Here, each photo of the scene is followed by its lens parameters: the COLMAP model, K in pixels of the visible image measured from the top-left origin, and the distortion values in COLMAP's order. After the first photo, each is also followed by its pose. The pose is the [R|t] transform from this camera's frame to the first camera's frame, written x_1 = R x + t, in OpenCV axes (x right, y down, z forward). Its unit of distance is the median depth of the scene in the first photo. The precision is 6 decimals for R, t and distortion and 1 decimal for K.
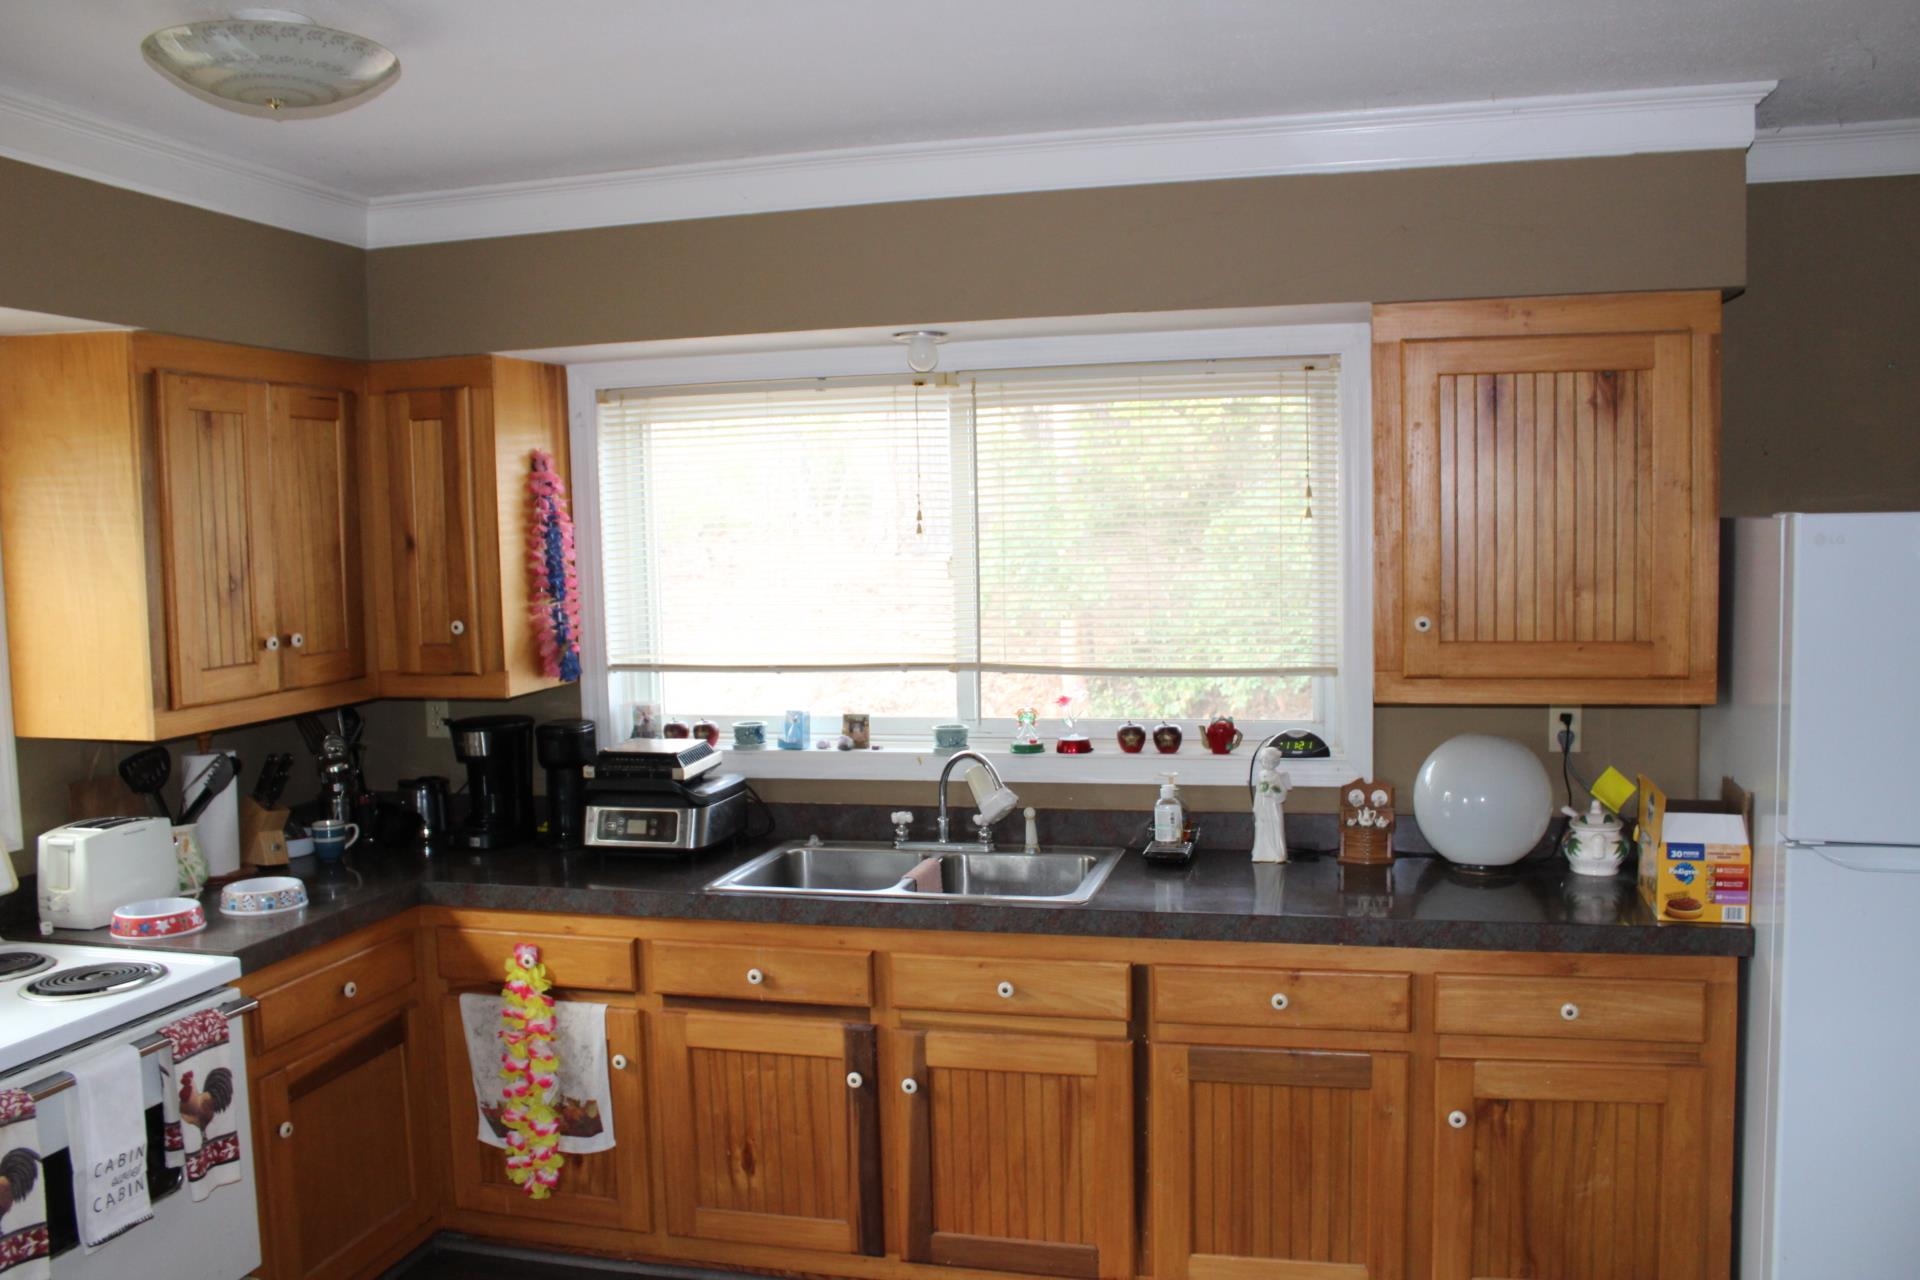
lens RADIAL K [[1602.0, 0, 960.0], [0, 1602.0, 652.8], [0, 0, 1]] dist [-0.169135, 0.157548]
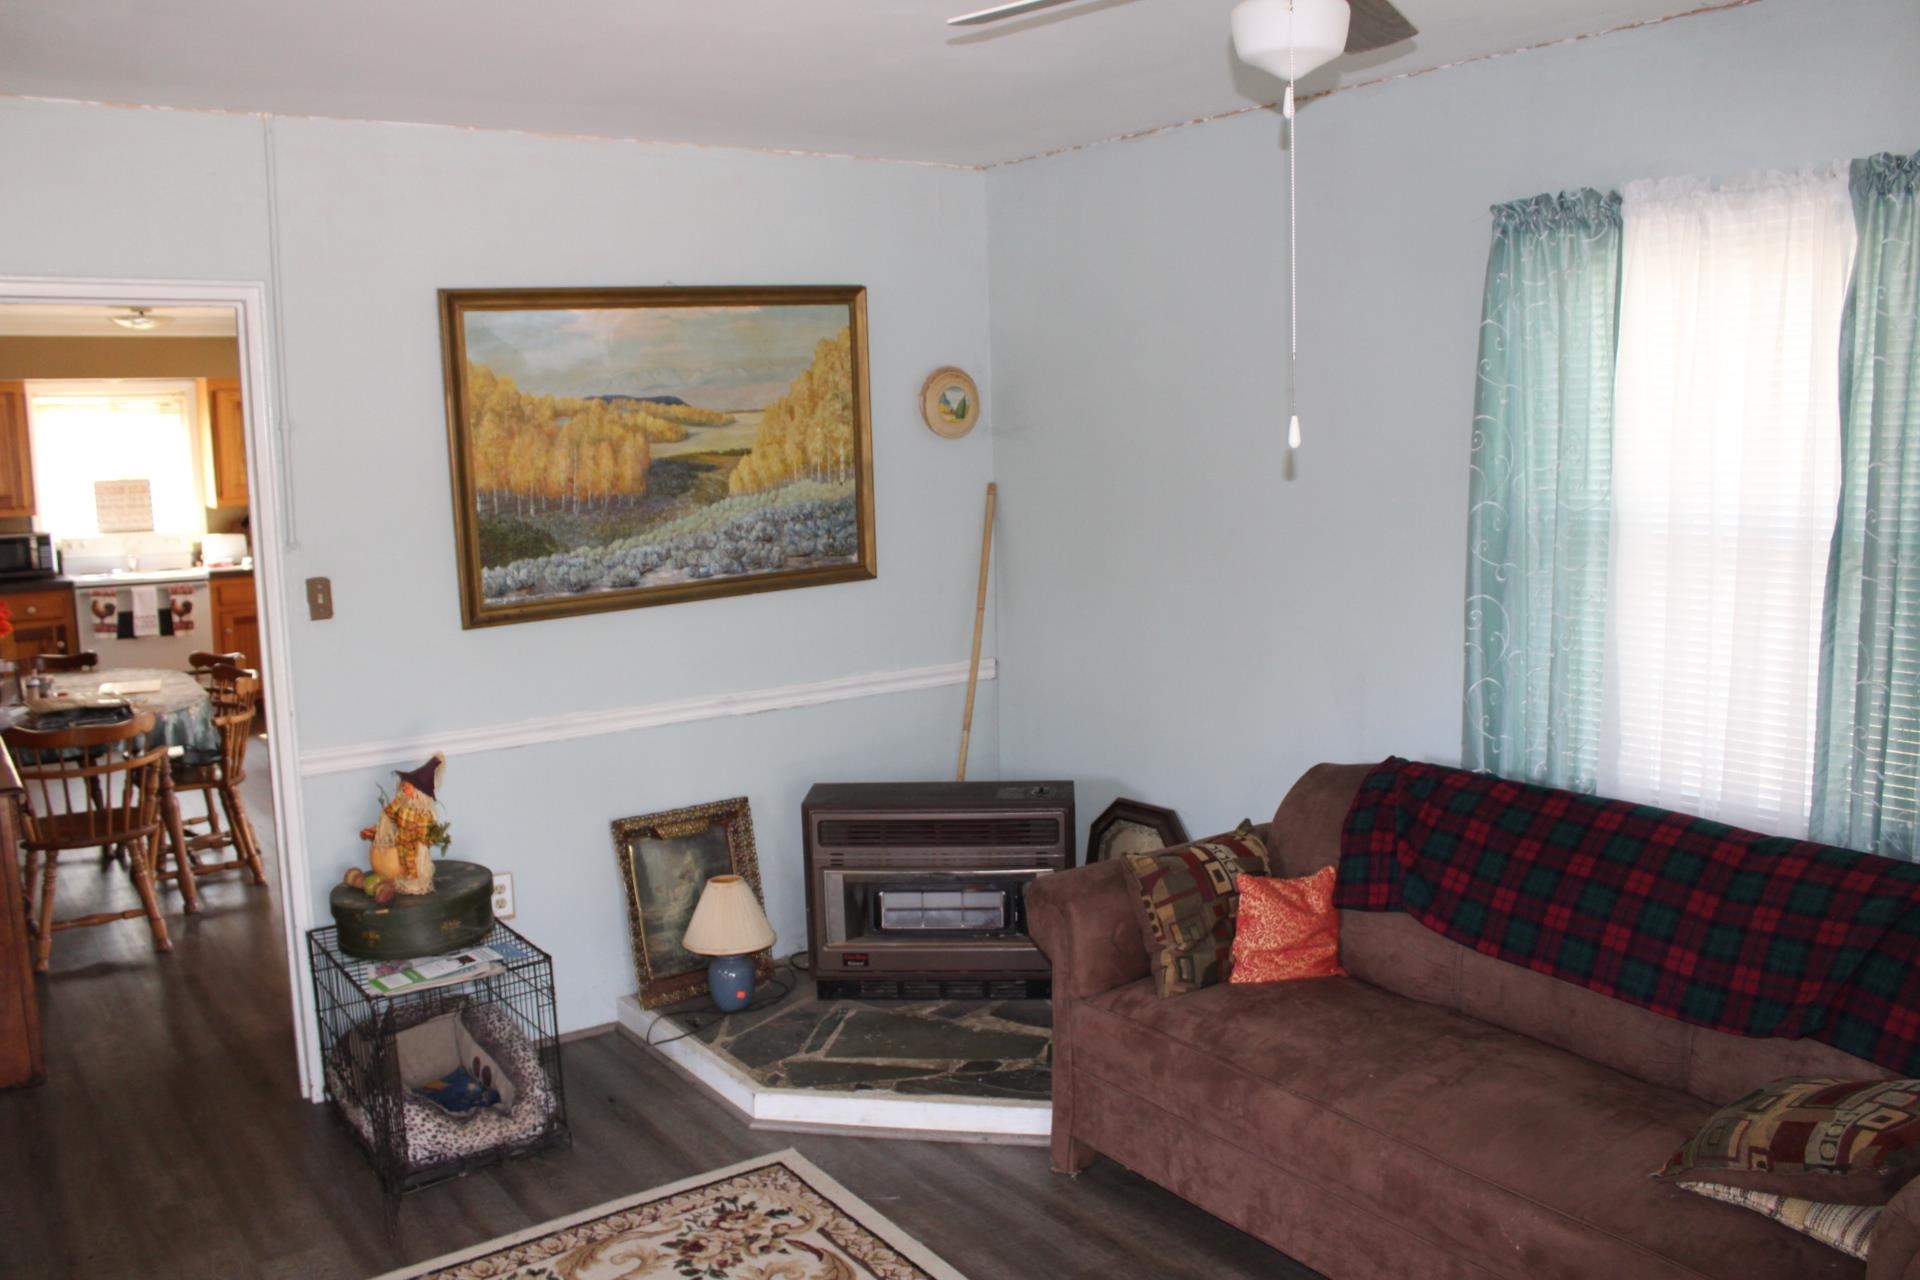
lens RADIAL K [[1602.0, 0, 960.0], [0, 1602.0, 652.8], [0, 0, 1]] dist [-0.169135, 0.157548]
pose [[0.769441, 0.098843, -0.631023, 2.510809], [-0.052868, 0.994419, 0.091300, -0.015988], [0.636526, -0.036889, 0.770373, -0.461629]]
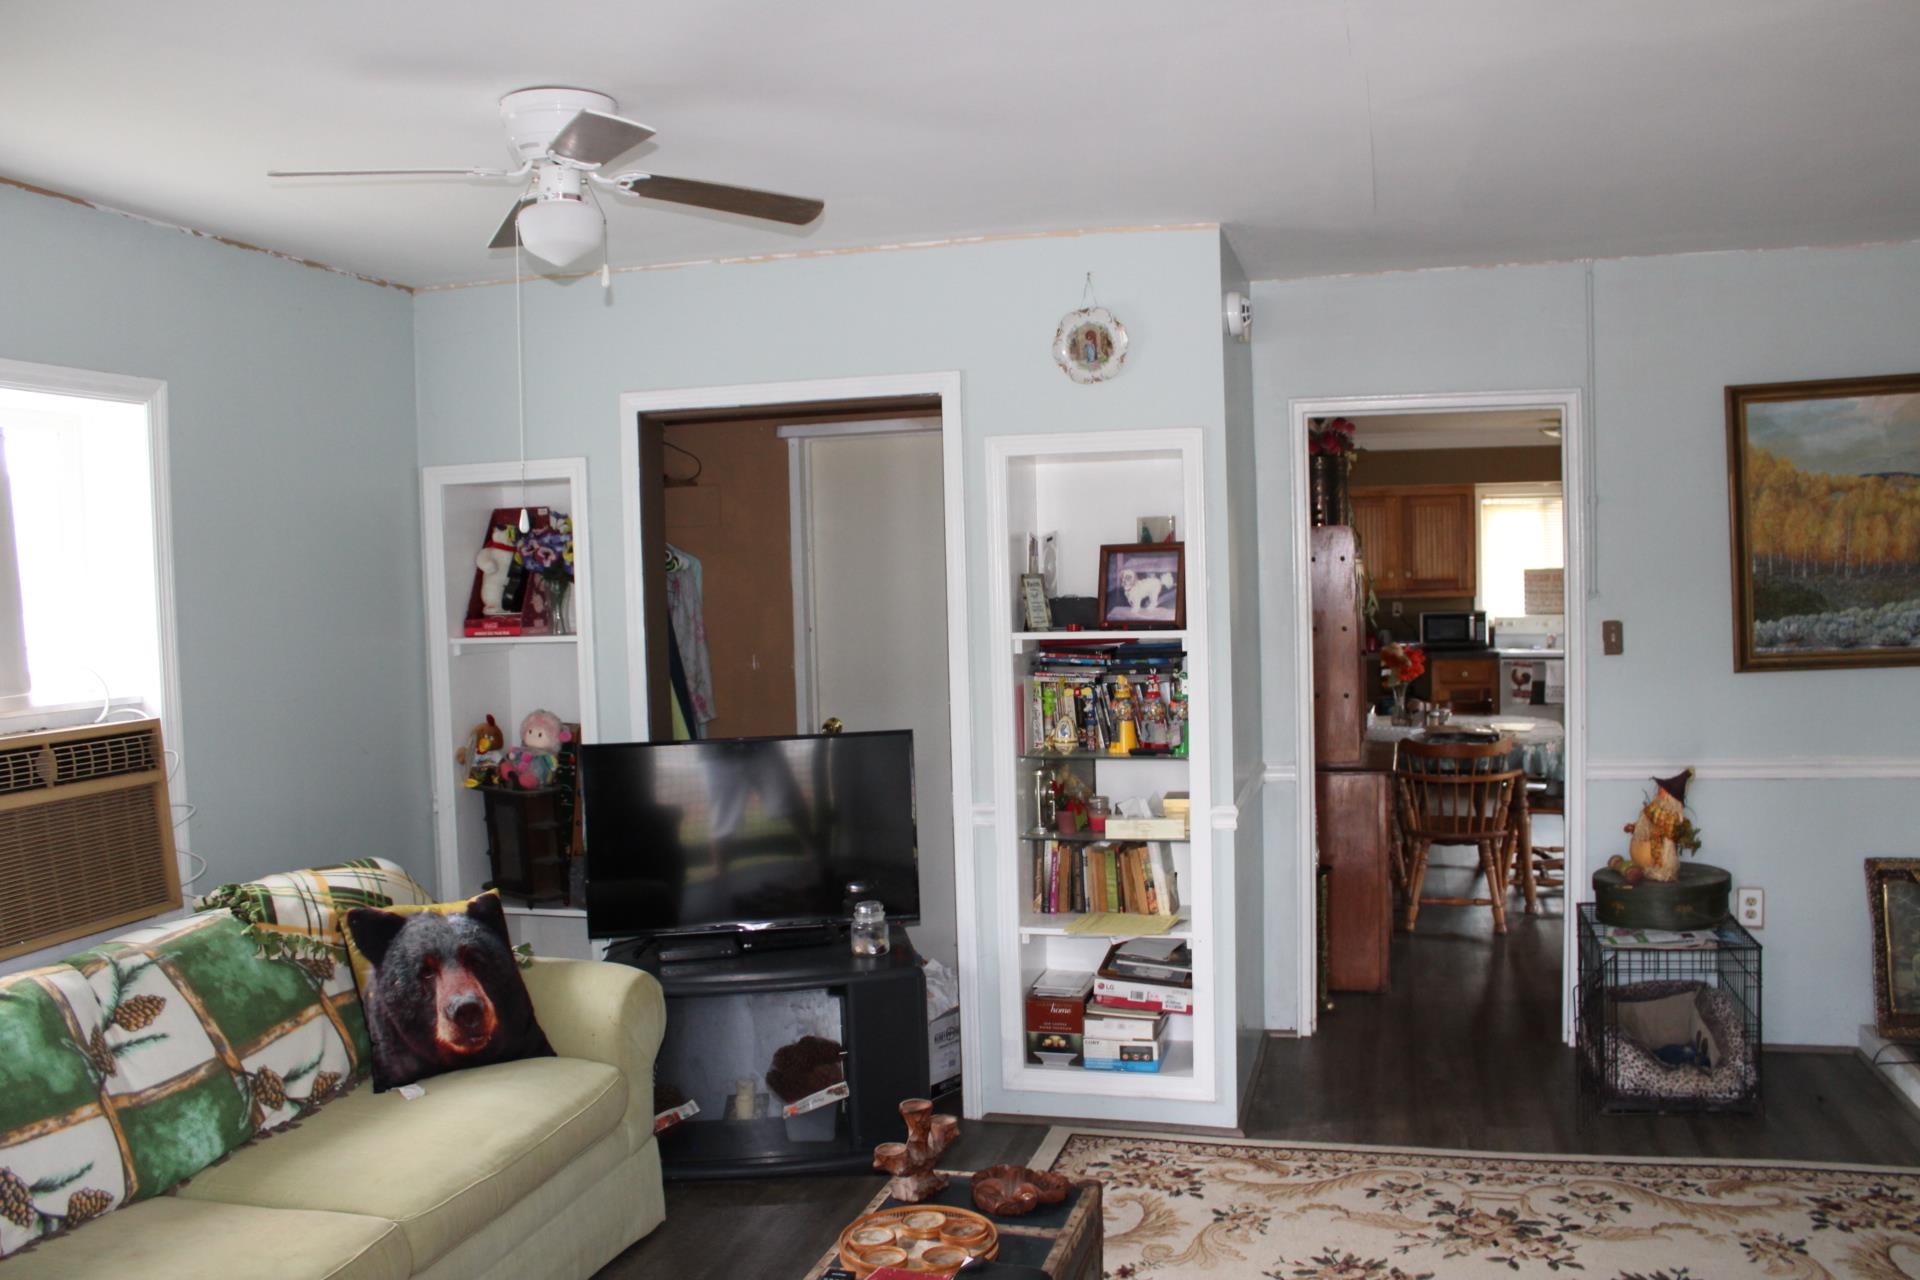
lens RADIAL K [[1602.0, 0, 960.0], [0, 1602.0, 652.8], [0, 0, 1]] dist [-0.169135, 0.157548]
pose [[-0.009286, 0.072518, -0.997324, 2.864317], [-0.061881, 0.995414, 0.072955, 0.021319], [0.998040, 0.062393, -0.004756, -0.465028]]
